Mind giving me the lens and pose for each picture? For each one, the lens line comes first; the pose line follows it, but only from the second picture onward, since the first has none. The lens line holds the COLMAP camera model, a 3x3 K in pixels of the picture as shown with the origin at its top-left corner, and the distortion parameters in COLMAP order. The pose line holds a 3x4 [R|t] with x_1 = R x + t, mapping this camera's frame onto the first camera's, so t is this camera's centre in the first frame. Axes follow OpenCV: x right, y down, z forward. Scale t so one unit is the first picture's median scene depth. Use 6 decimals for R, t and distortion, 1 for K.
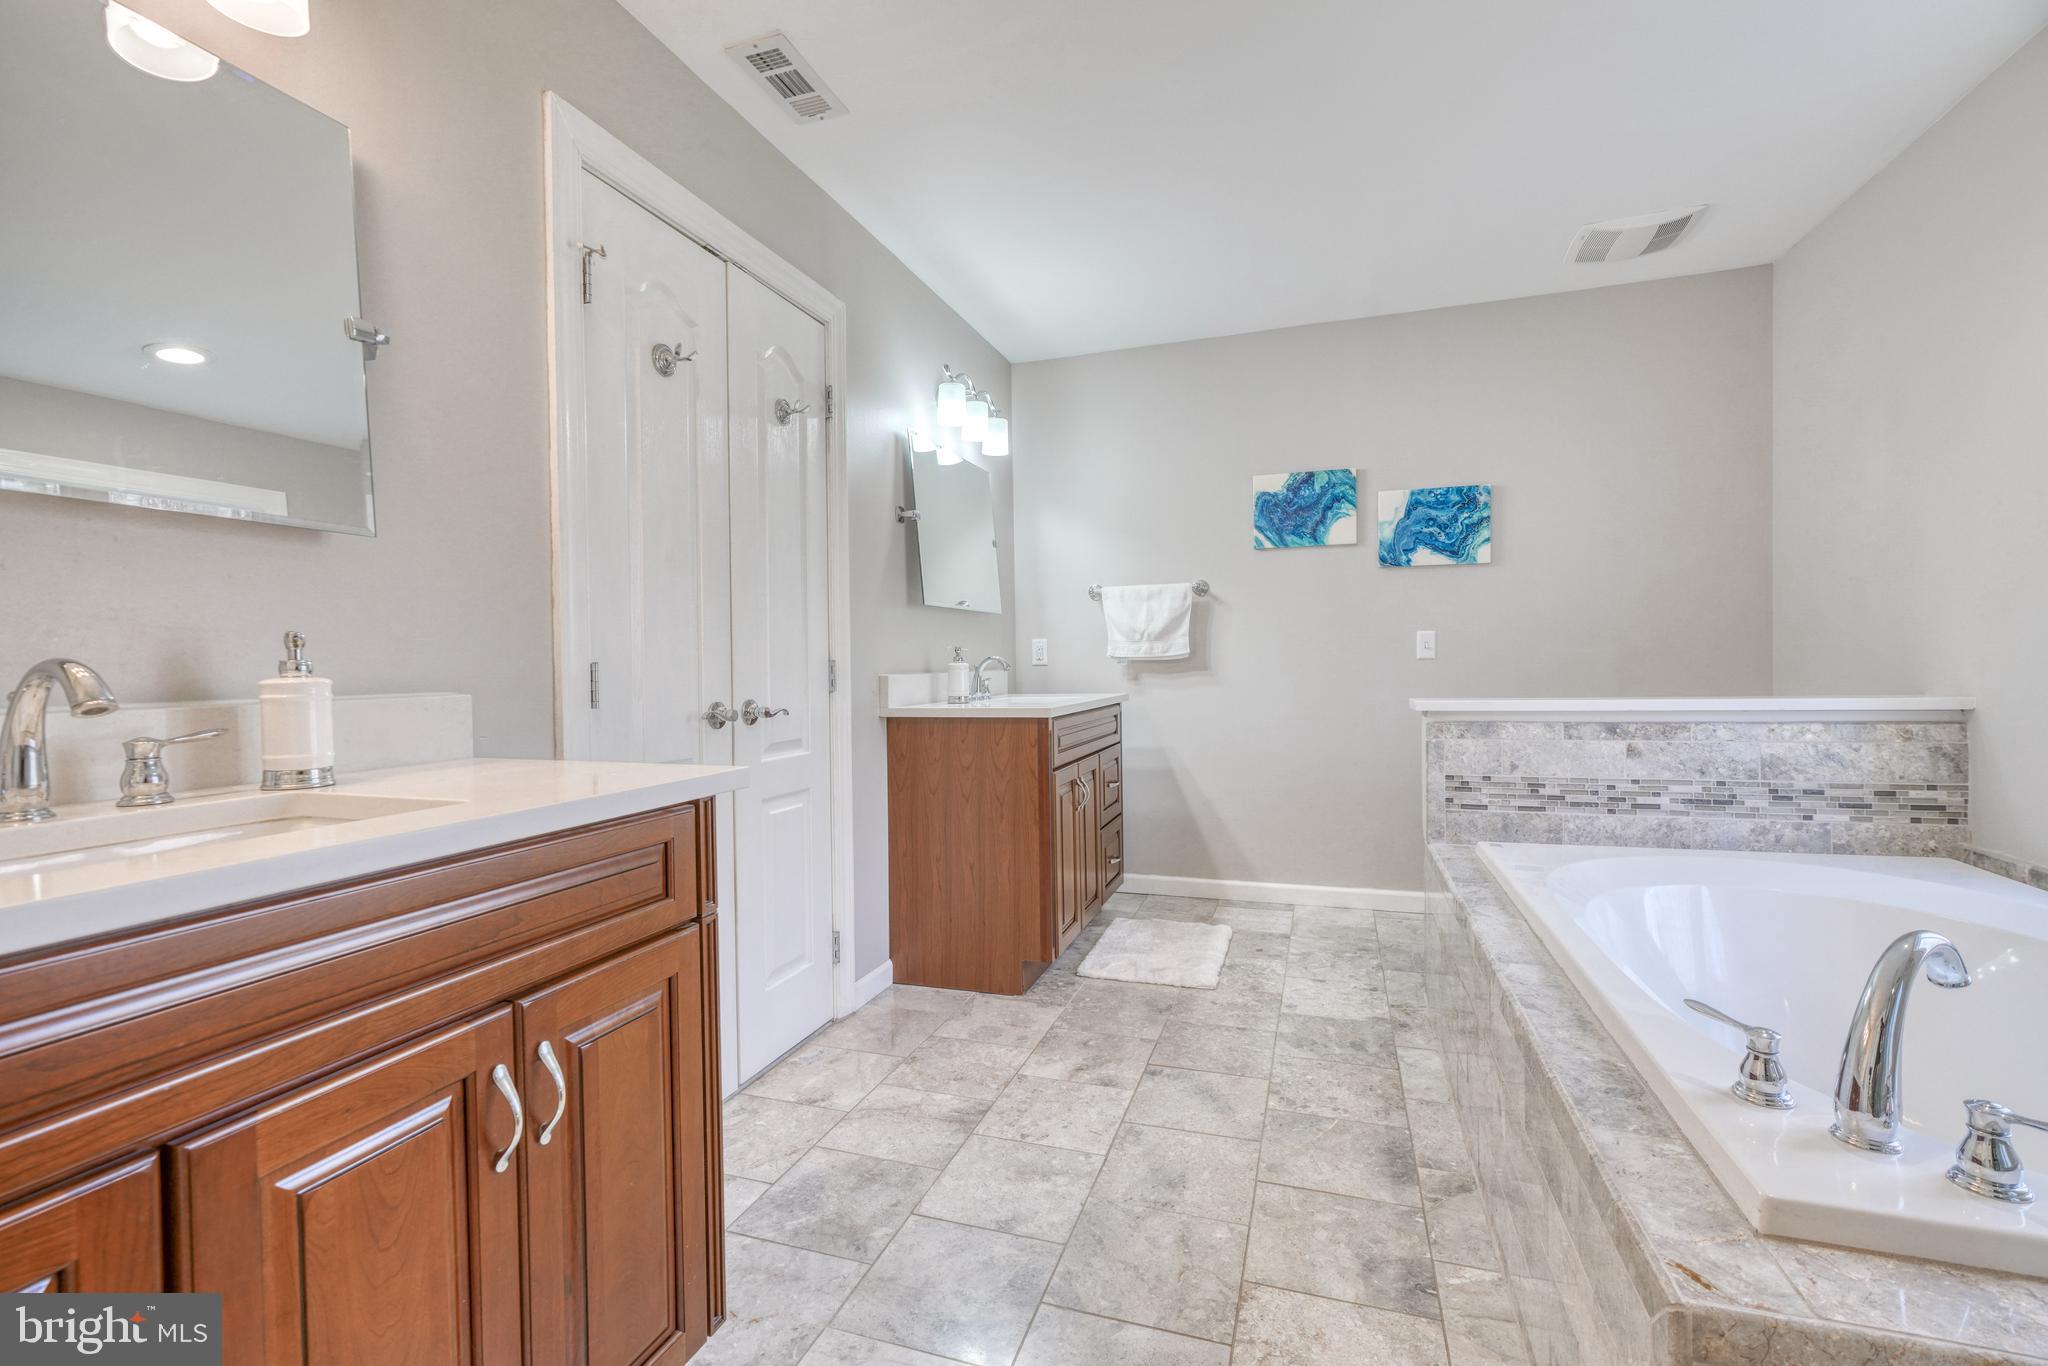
lens RADIAL K [[911.4, 0, 1011.4], [0, 911.4, 684.7], [0, 0, 1]] dist [-0.008848, 0.002503]
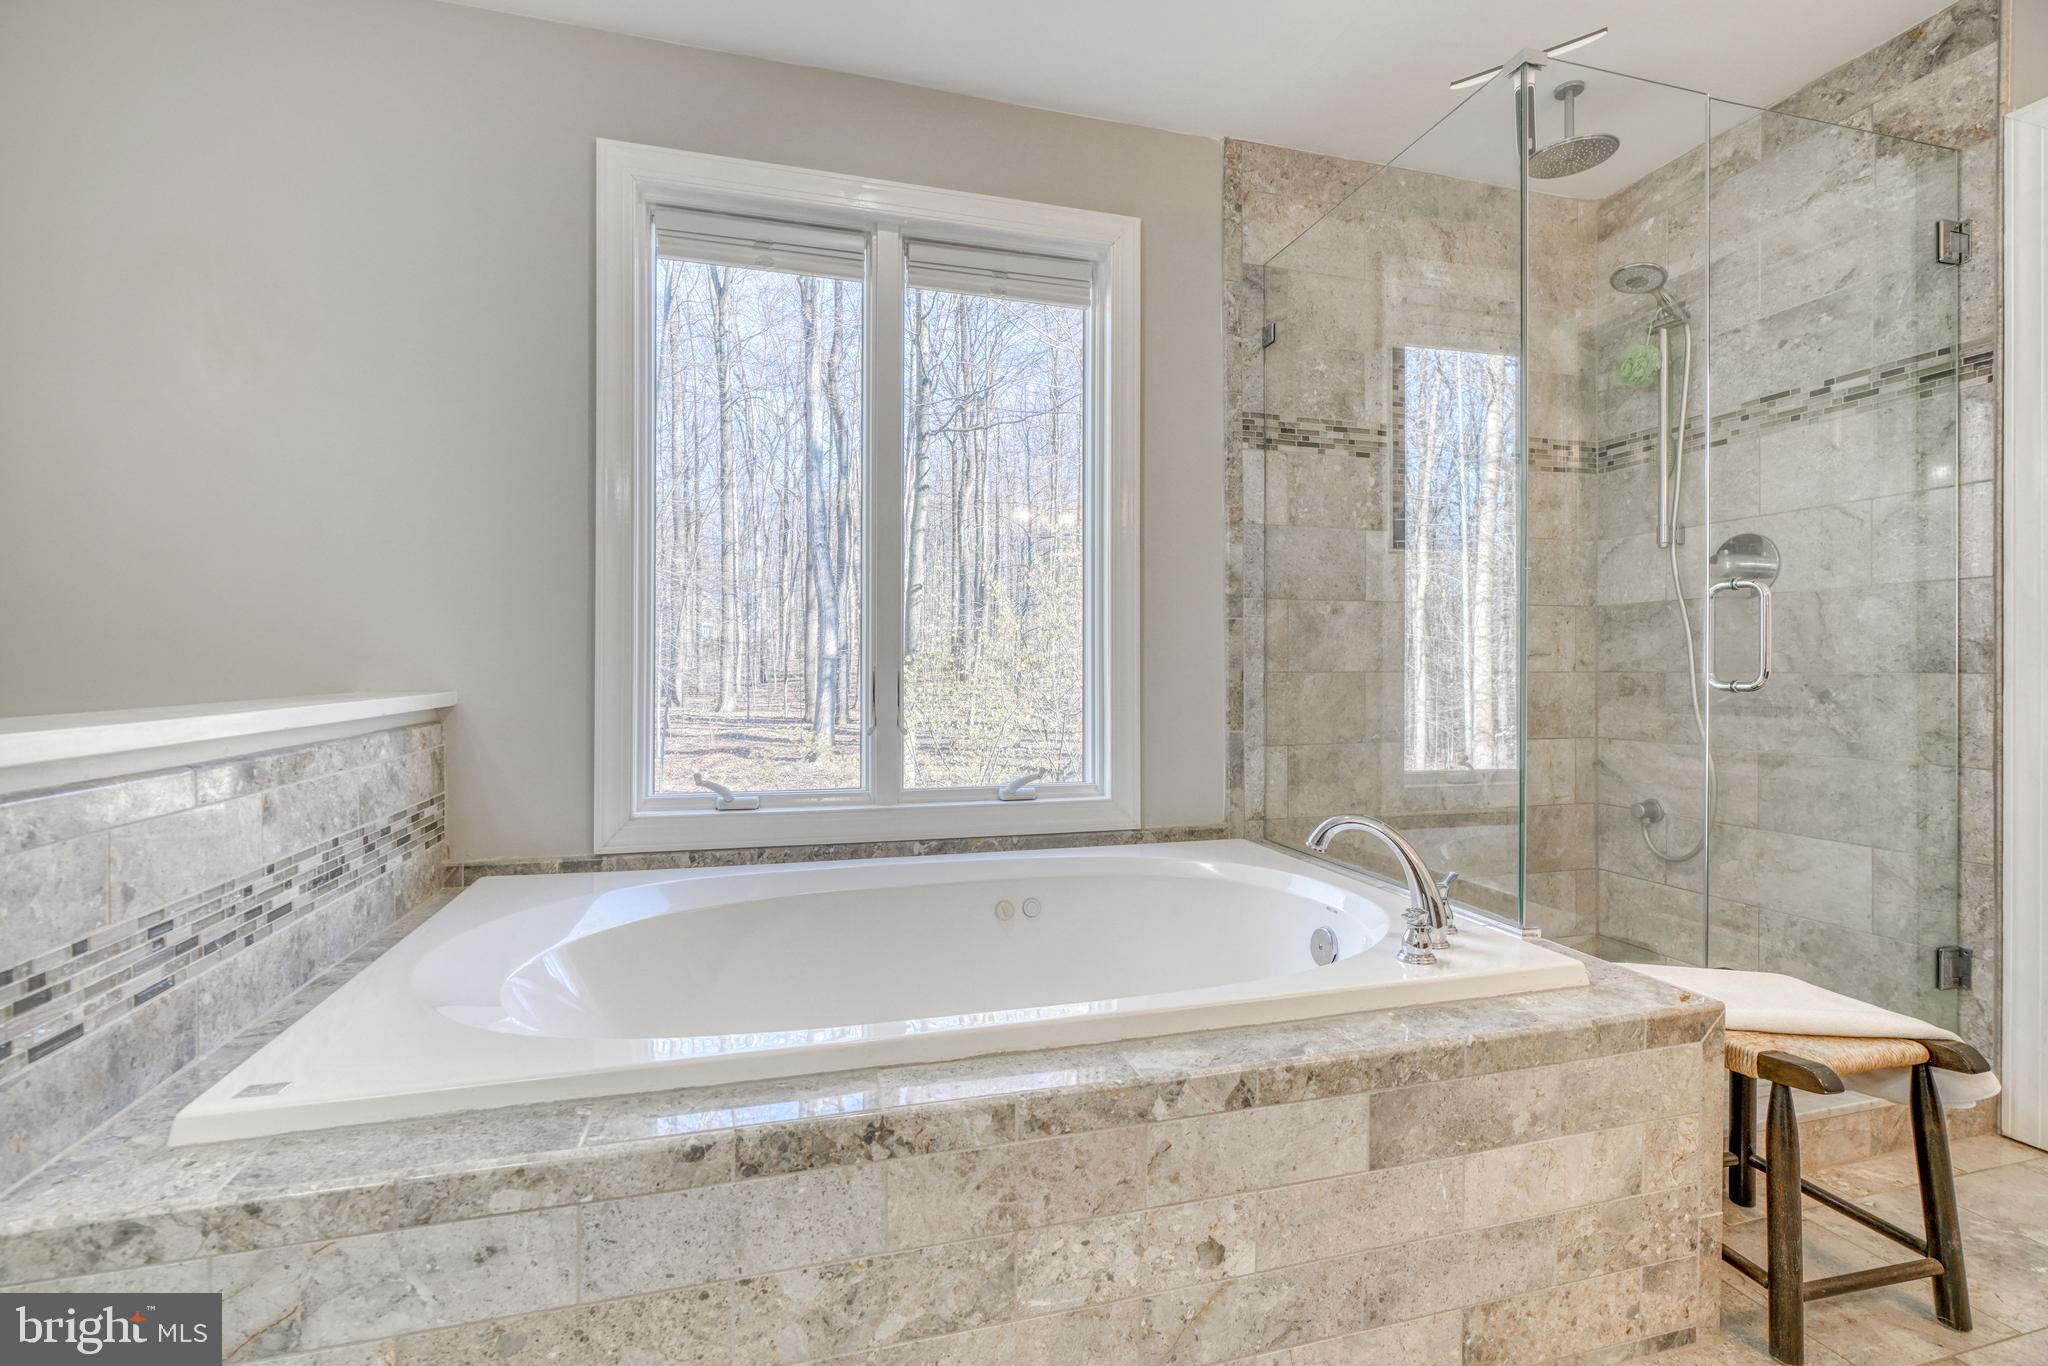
lens RADIAL K [[911.4, 0, 1017.4], [0, 911.4, 676.0], [0, 0, 1]] dist [-0.008848, 0.002503]
pose [[-0.573645, 0.008636, 0.819058, 0.033957], [0.026644, 0.999612, 0.008121, 0.006547], [-0.818670, 0.026482, -0.573653, 1.088163]]
